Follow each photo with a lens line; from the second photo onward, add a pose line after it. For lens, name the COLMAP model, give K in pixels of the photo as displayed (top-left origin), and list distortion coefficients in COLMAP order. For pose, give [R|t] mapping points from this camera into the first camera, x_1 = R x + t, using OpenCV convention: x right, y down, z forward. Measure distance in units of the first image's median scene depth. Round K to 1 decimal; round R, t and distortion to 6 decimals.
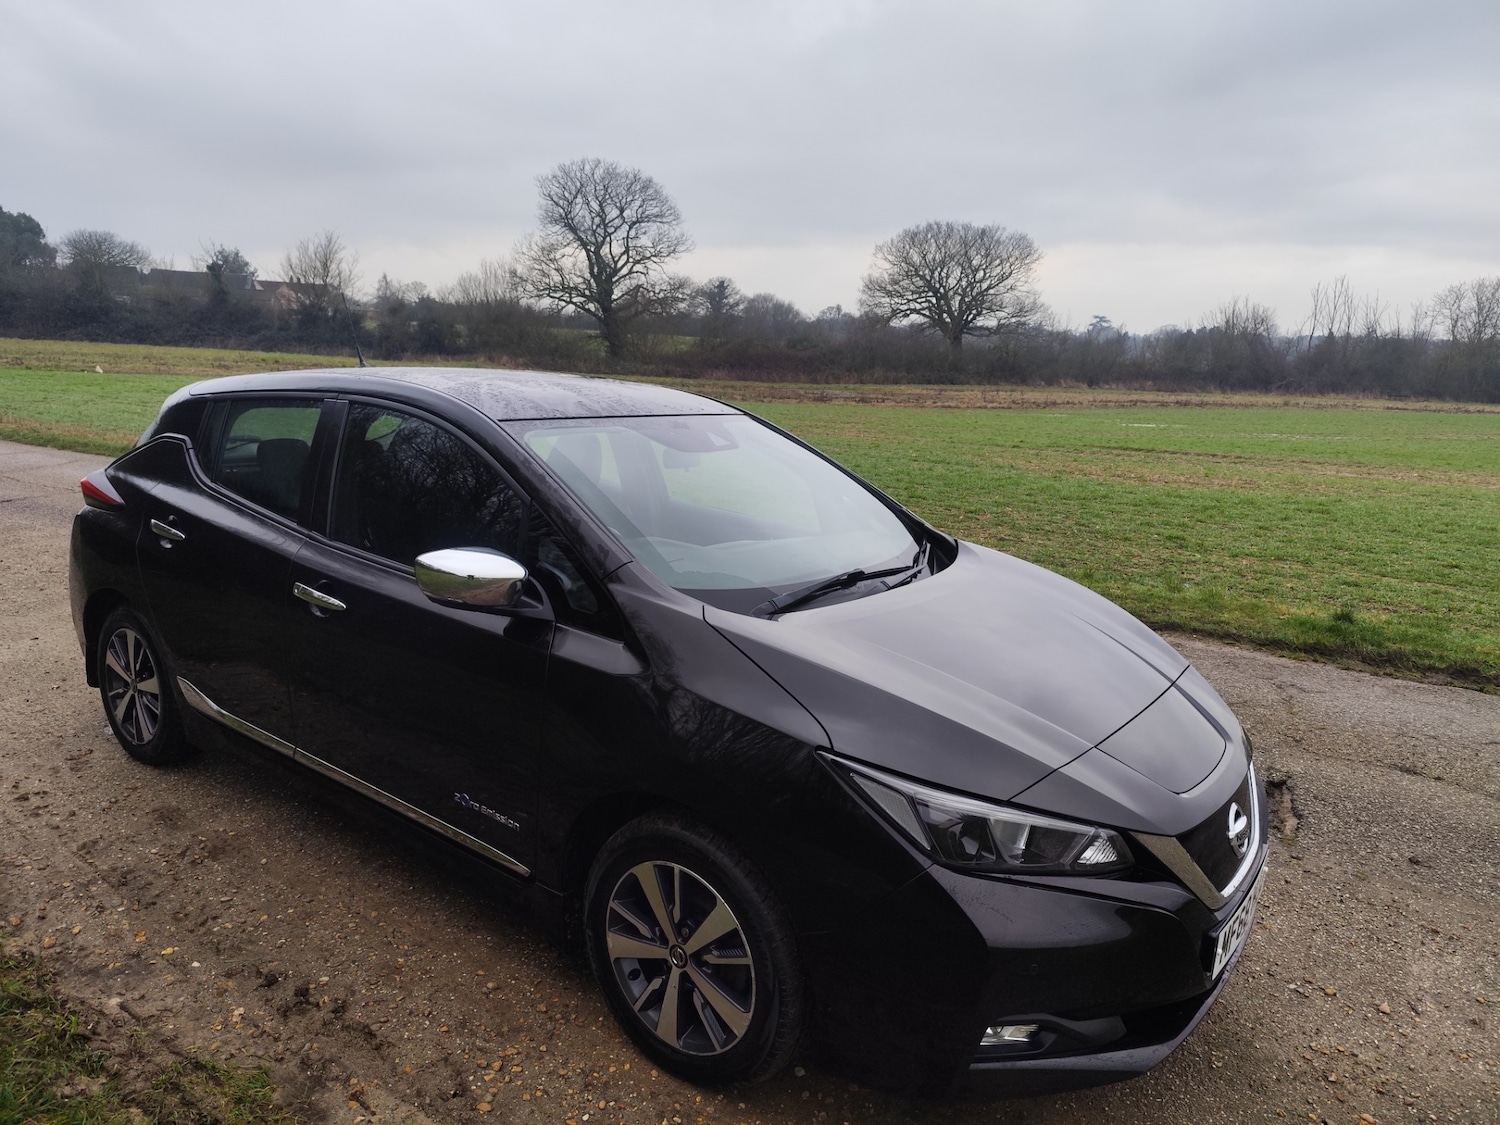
lens RADIAL K [[1028.1, 0, 750.0], [0, 1028.1, 562.5], [0, 0, 1]] dist [0.045726, -0.049950]
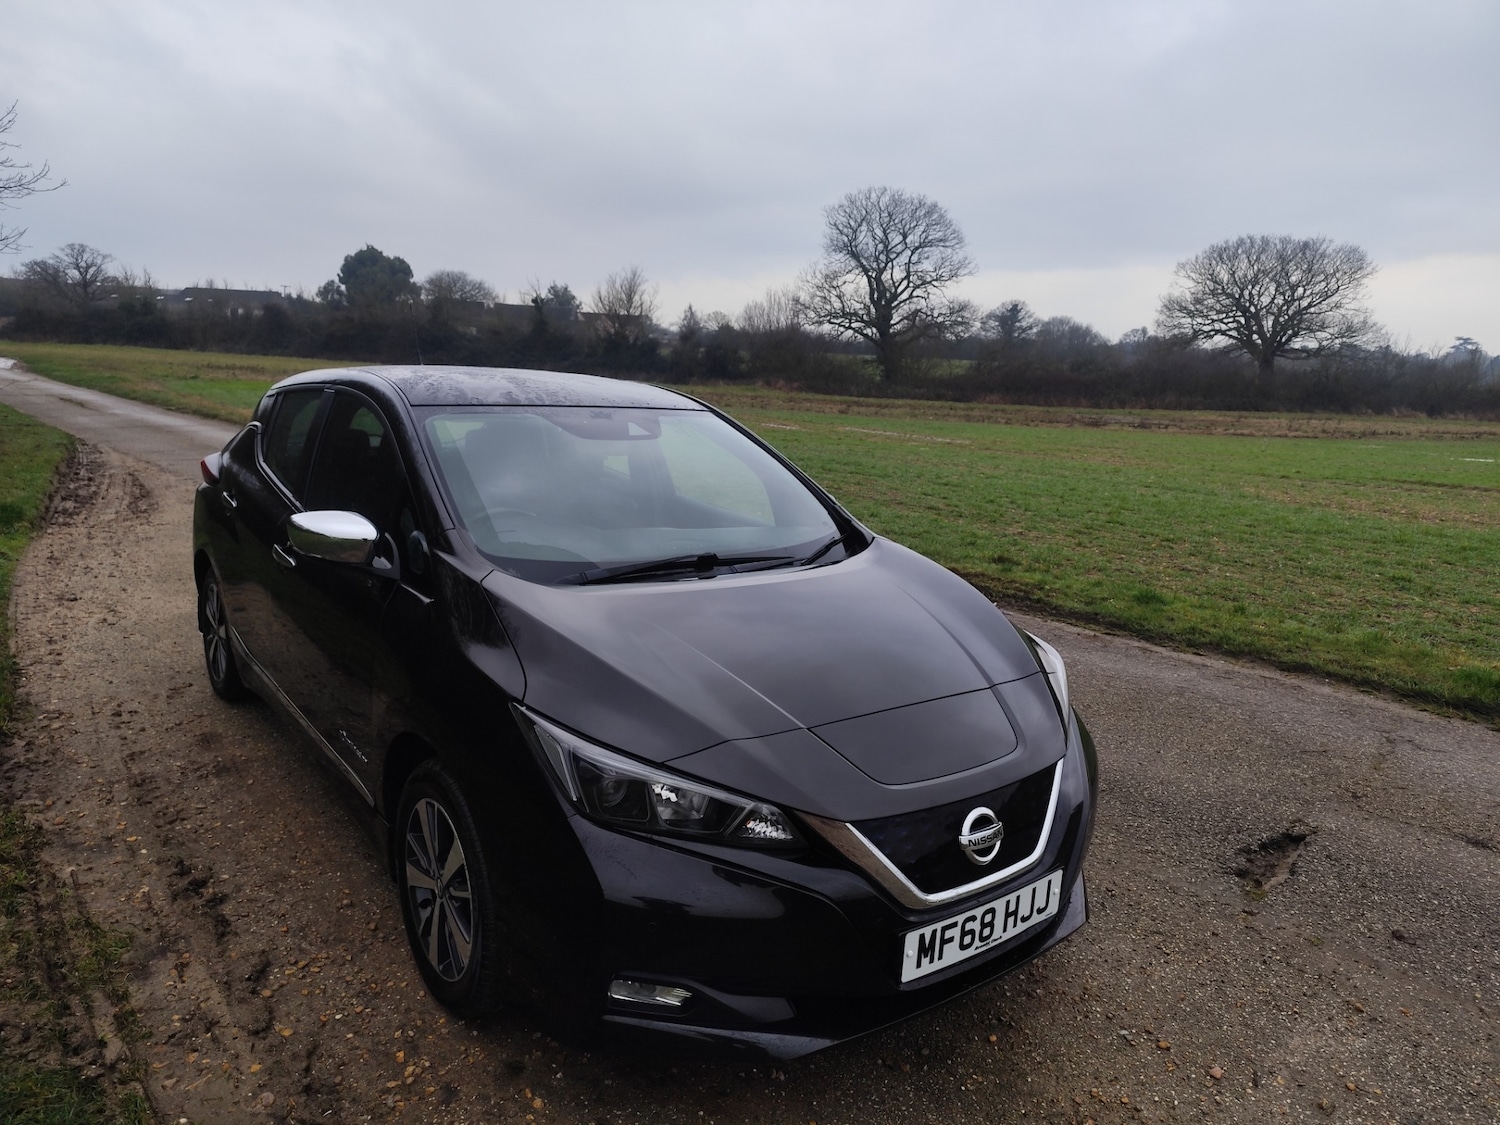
lens RADIAL K [[1028.1, 0, 750.0], [0, 1028.1, 562.5], [0, 0, 1]] dist [0.045726, -0.049950]
pose [[0.960864, 0.052013, -0.272094, 0.020995], [-0.058574, 0.998154, -0.016042, 0.001490], [0.270758, 0.031352, 0.962137, 0.001124]]
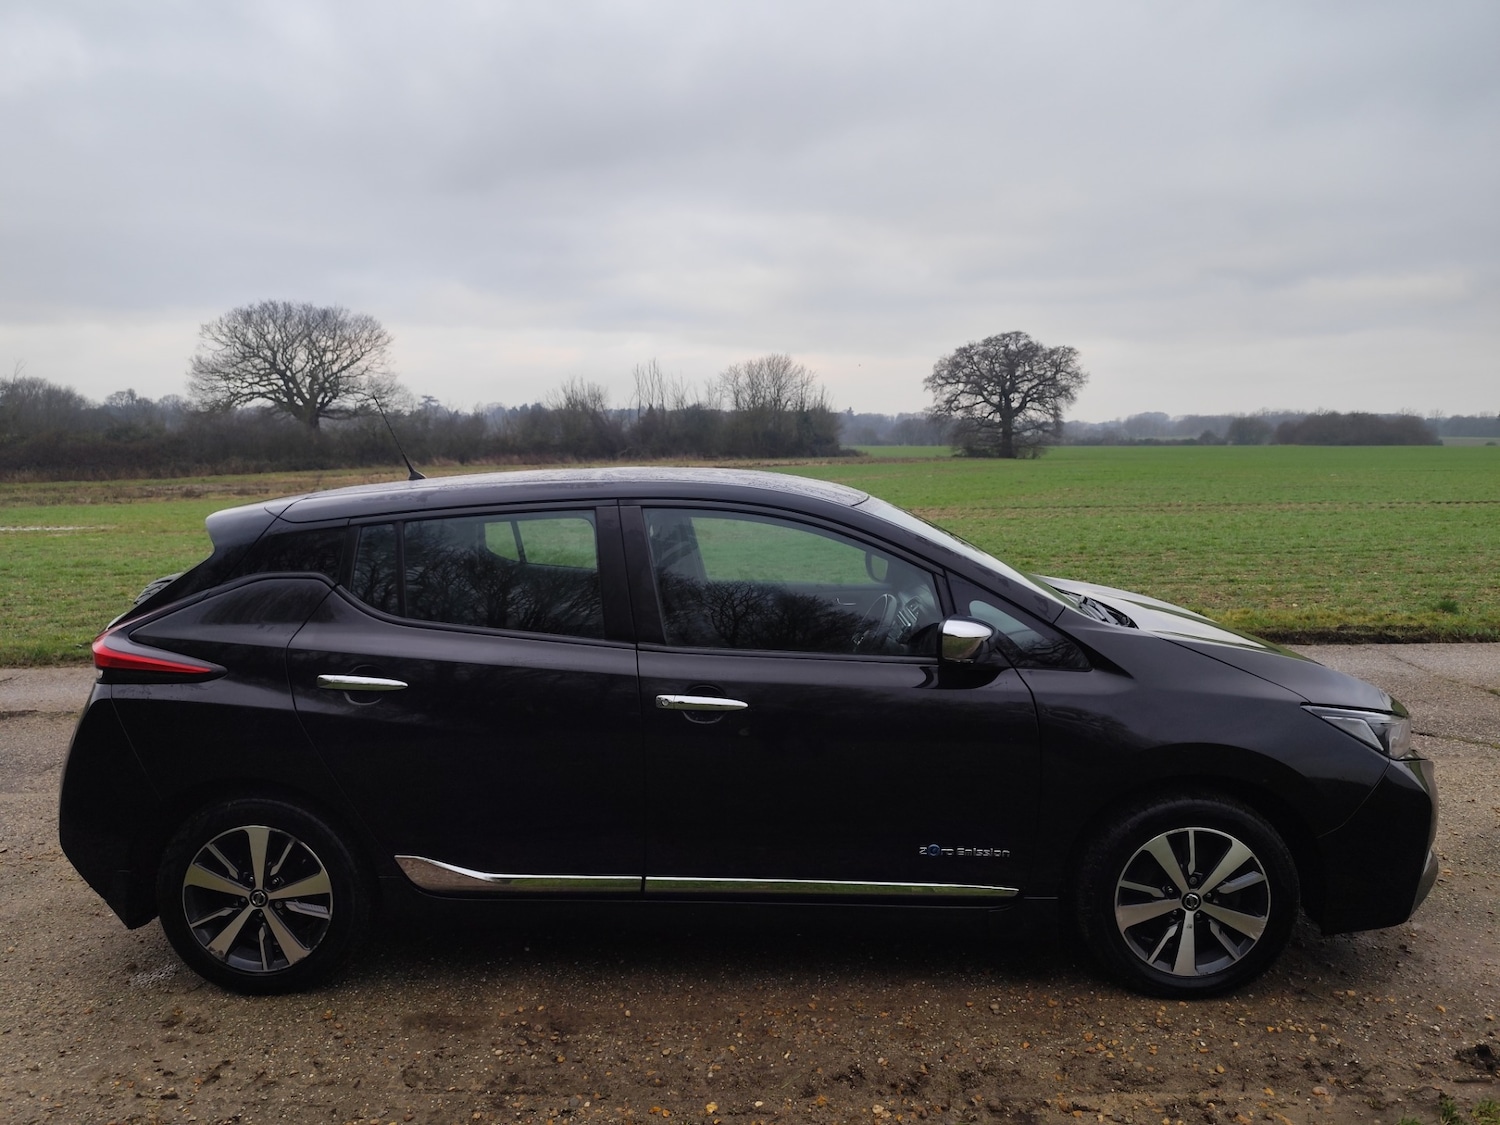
lens RADIAL K [[1028.1, 0, 750.0], [0, 1028.1, 562.5], [0, 0, 1]] dist [0.045726, -0.049950]
pose [[0.805582, -0.119456, 0.580317, -0.047805], [0.162128, 0.986525, -0.021990, -0.003543], [-0.569870, 0.111800, 0.814094, 0.009105]]
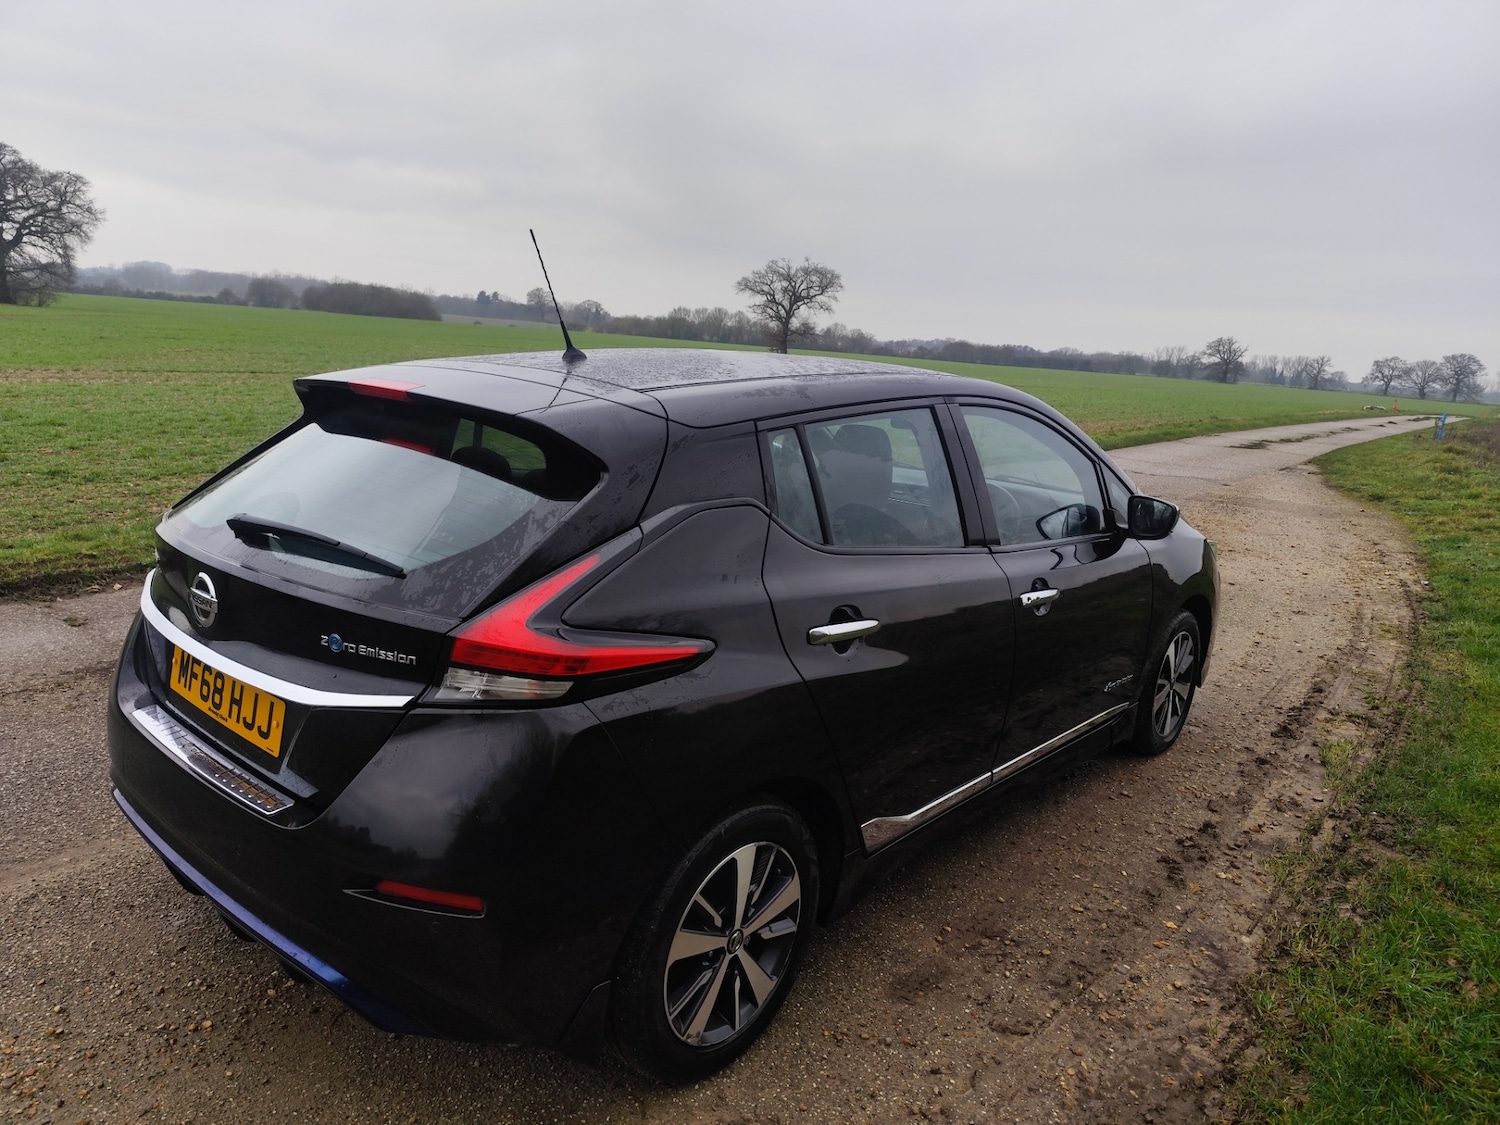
lens RADIAL K [[1028.1, 0, 750.0], [0, 1028.1, 562.5], [0, 0, 1]] dist [0.045726, -0.049950]
pose [[0.039564, -0.256484, 0.965738, -0.478706], [0.135852, 0.958901, 0.249103, -0.200985], [-0.989939, 0.121342, 0.072782, 0.924630]]
